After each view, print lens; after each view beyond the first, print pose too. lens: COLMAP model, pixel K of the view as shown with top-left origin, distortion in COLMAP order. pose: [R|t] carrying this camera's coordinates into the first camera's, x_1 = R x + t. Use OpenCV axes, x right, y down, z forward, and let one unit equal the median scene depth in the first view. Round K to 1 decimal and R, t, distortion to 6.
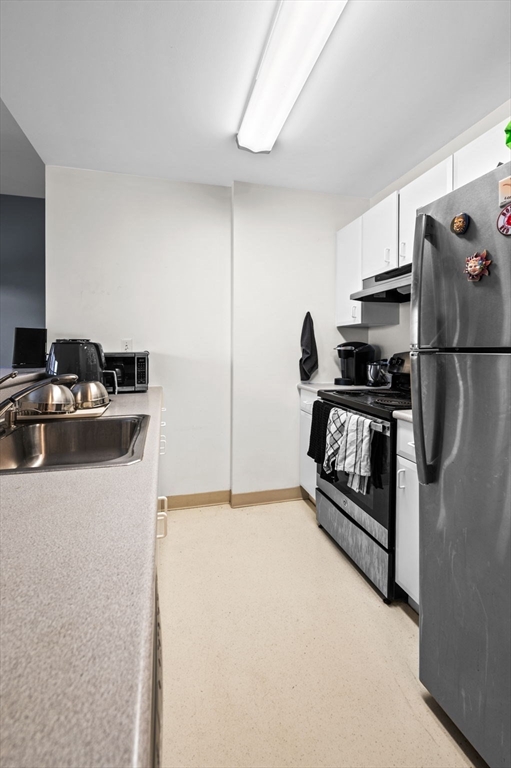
lens RADIAL K [[327.6, 0, 244.1], [0, 327.6, 352.9], [0, 0, 1]] dist [-0.008173, -0.001835]
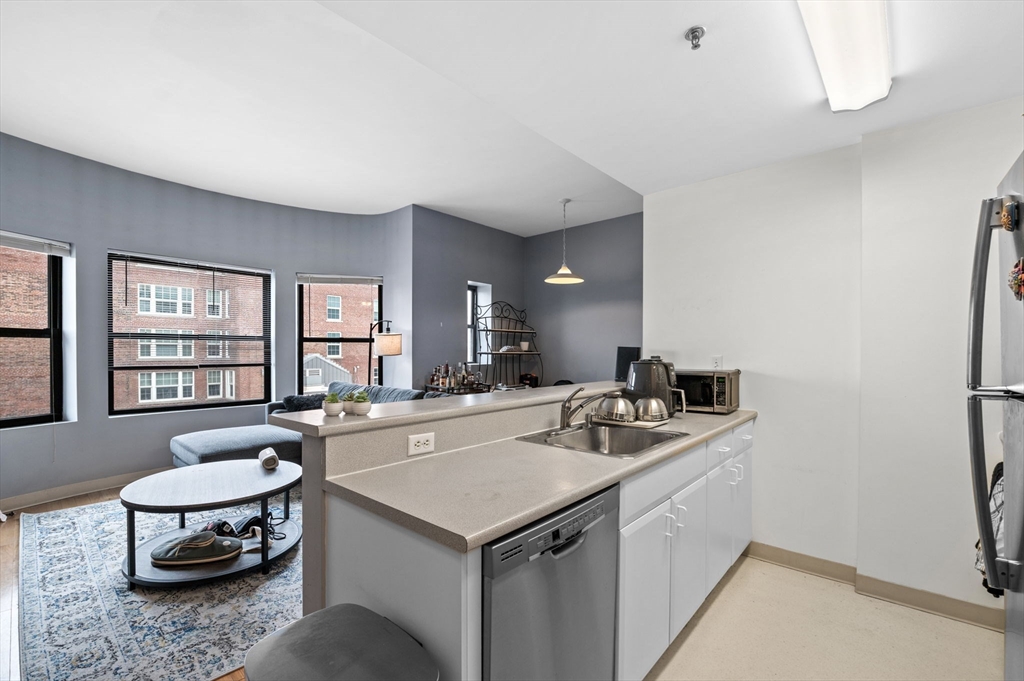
lens RADIAL K [[436.8, 0, 514.2], [0, 436.8, 358.3], [0, 0, 1]] dist [-0.008173, -0.001835]
pose [[0.564740, 0.007552, -0.825234, 0.422031], [-0.013864, 0.999904, -0.000338, -0.035721], [0.825152, 0.011632, 0.564790, -0.204902]]
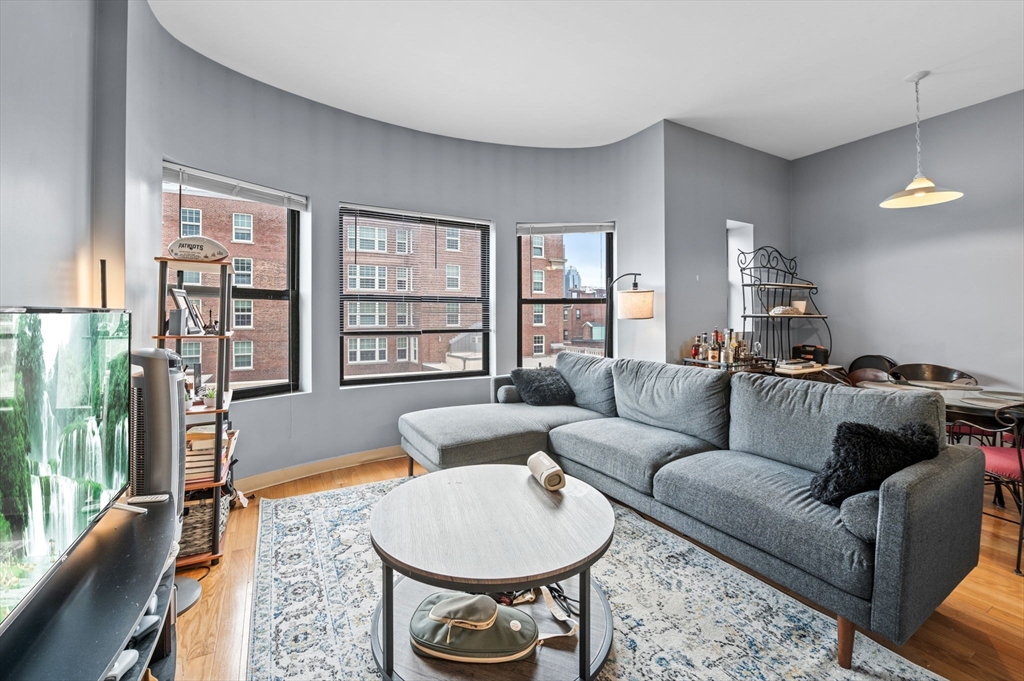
lens RADIAL K [[426.0, 0, 515.8], [0, 426.0, 321.2], [0, 0, 1]] dist [-0.010512, -0.001288]
pose [[0.262306, -0.005253, -0.964971, -0.400122], [-0.012687, 0.999880, -0.008892, -0.009870], [0.964901, 0.014575, 0.262207, -0.381480]]
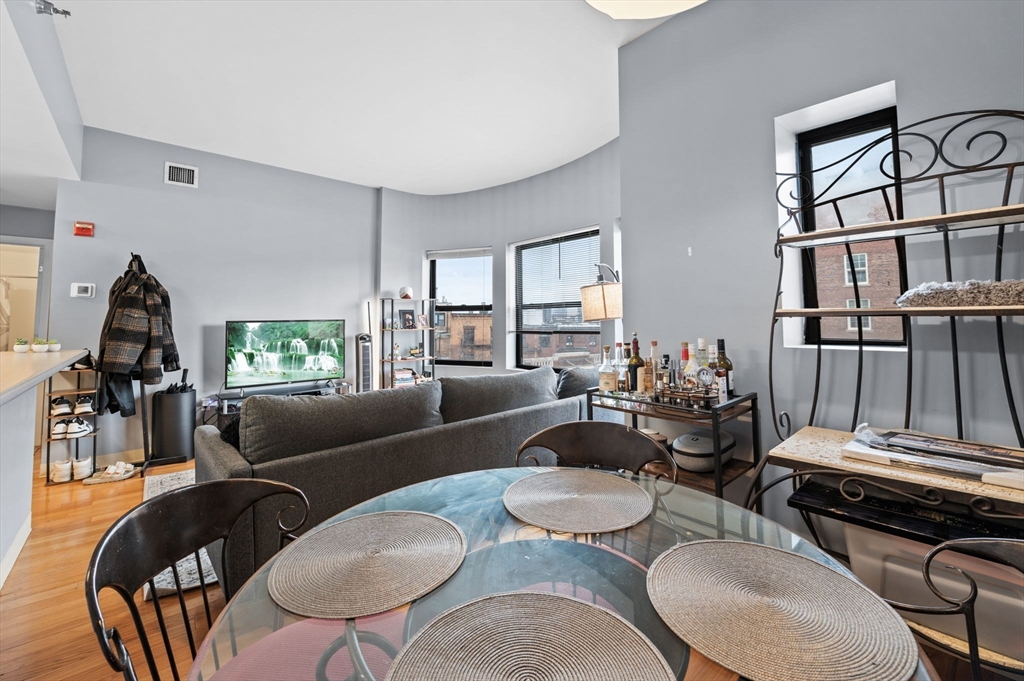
lens RADIAL K [[429.0, 0, 502.8], [0, 429.0, 300.7], [0, 0, 1]] dist [-0.008533, -0.000761]
pose [[-0.898402, -0.028078, -0.438277, -1.112400], [-0.011632, 0.999125, -0.040165, -0.049685], [0.439021, -0.030986, -0.897942, 1.785571]]
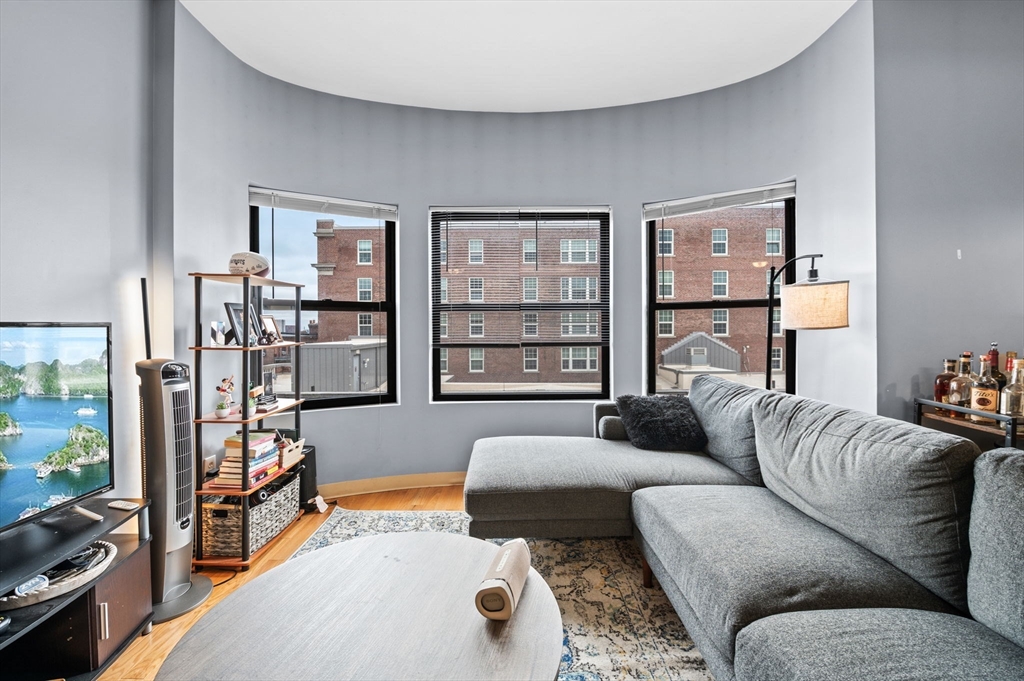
lens RADIAL K [[426.0, 0, 509.8], [0, 426.0, 334.5], [0, 0, 1]] dist [-0.010512, -0.001288]
pose [[-0.250860, 0.002820, -0.968019, -0.753526], [-0.014369, 0.999875, 0.006637, -0.023060], [0.967917, 0.015575, -0.250788, 0.109766]]
